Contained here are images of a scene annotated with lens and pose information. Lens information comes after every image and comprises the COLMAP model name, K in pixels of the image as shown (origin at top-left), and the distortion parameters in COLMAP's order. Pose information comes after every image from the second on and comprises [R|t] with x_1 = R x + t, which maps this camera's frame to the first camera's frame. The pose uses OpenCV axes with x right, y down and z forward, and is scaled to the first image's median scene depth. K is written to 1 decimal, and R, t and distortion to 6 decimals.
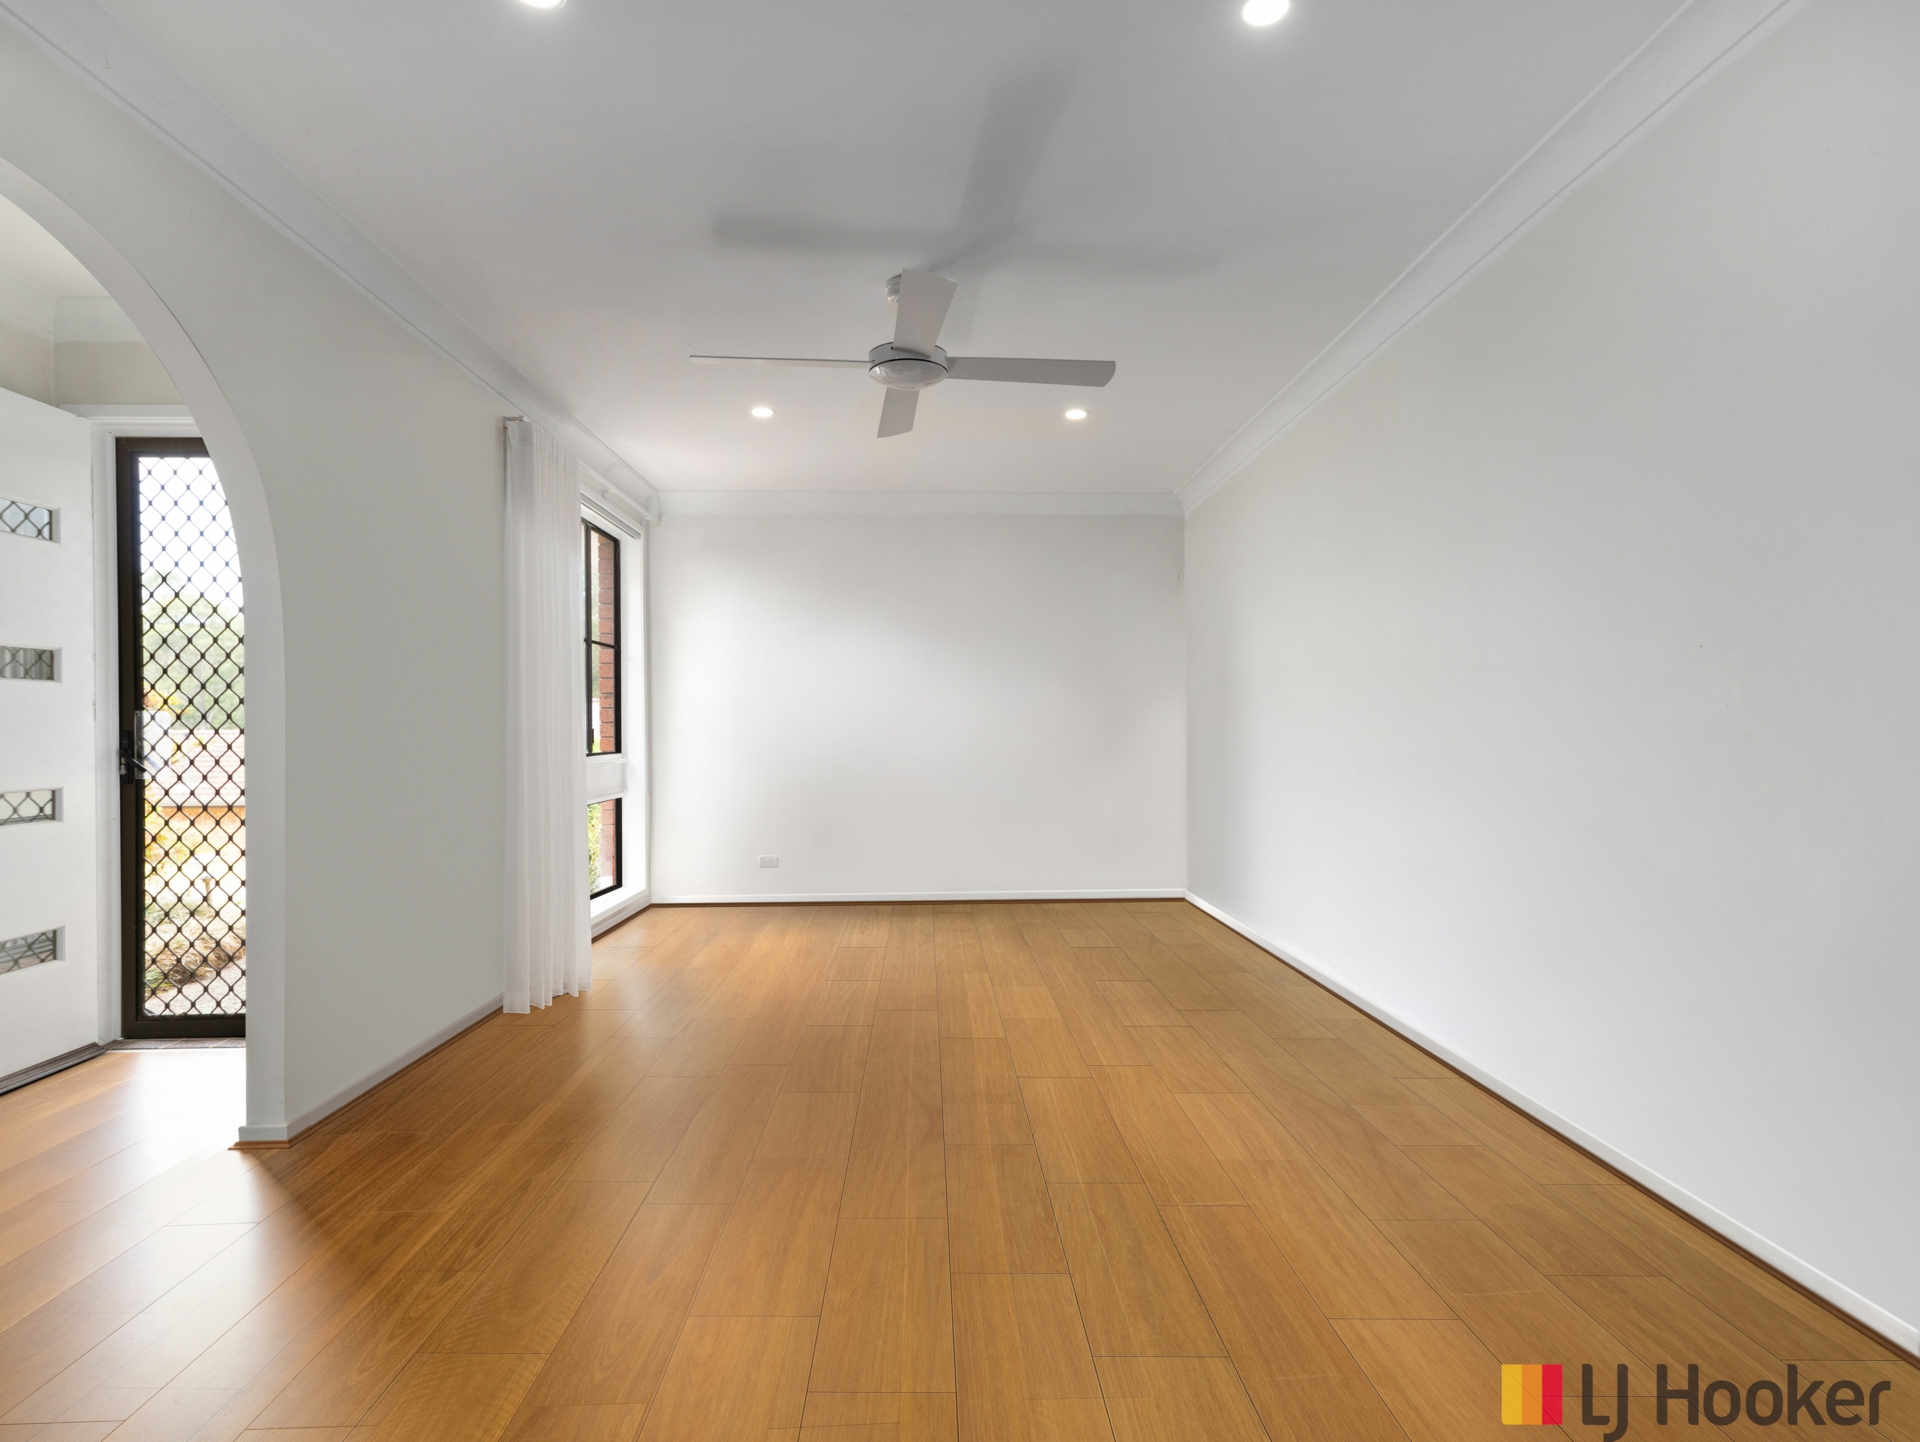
lens RADIAL K [[1023.5, 0, 959.6], [0, 1023.5, 724.0], [0, 0, 1]] dist [0.005963, 0.001832]
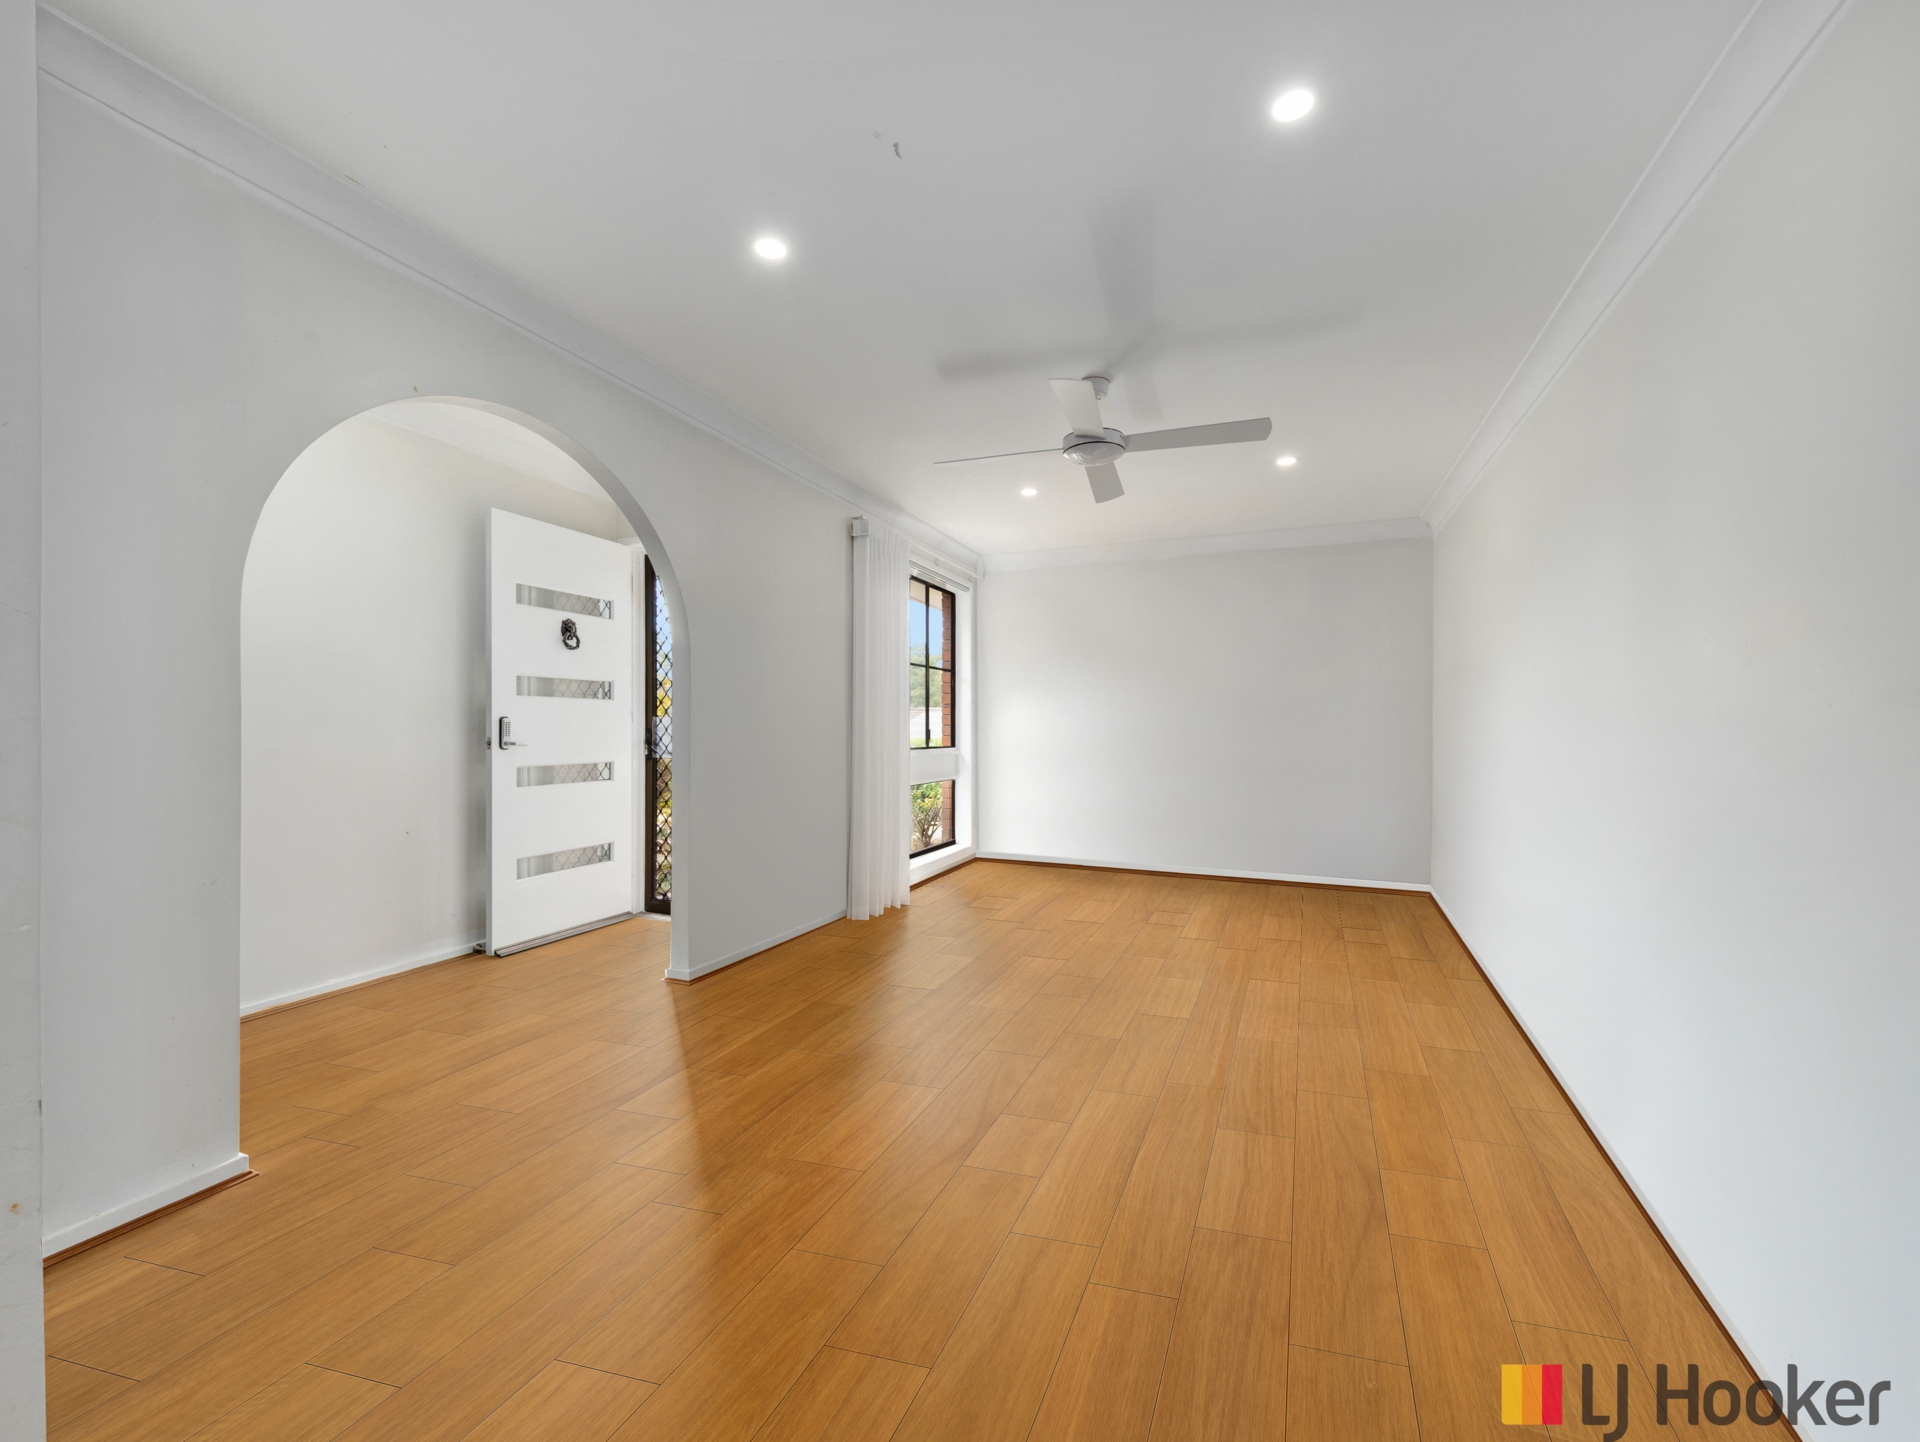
lens RADIAL K [[811.0, 0, 963.0], [0, 811.0, 724.0], [0, 0, 1]] dist [0.011989, -0.000137]
pose [[0.908825, 0.002249, -0.417172, 0.189631], [-0.004283, 0.999983, -0.003939, 0.001895], [0.417156, 0.005366, 0.908819, 0.006542]]
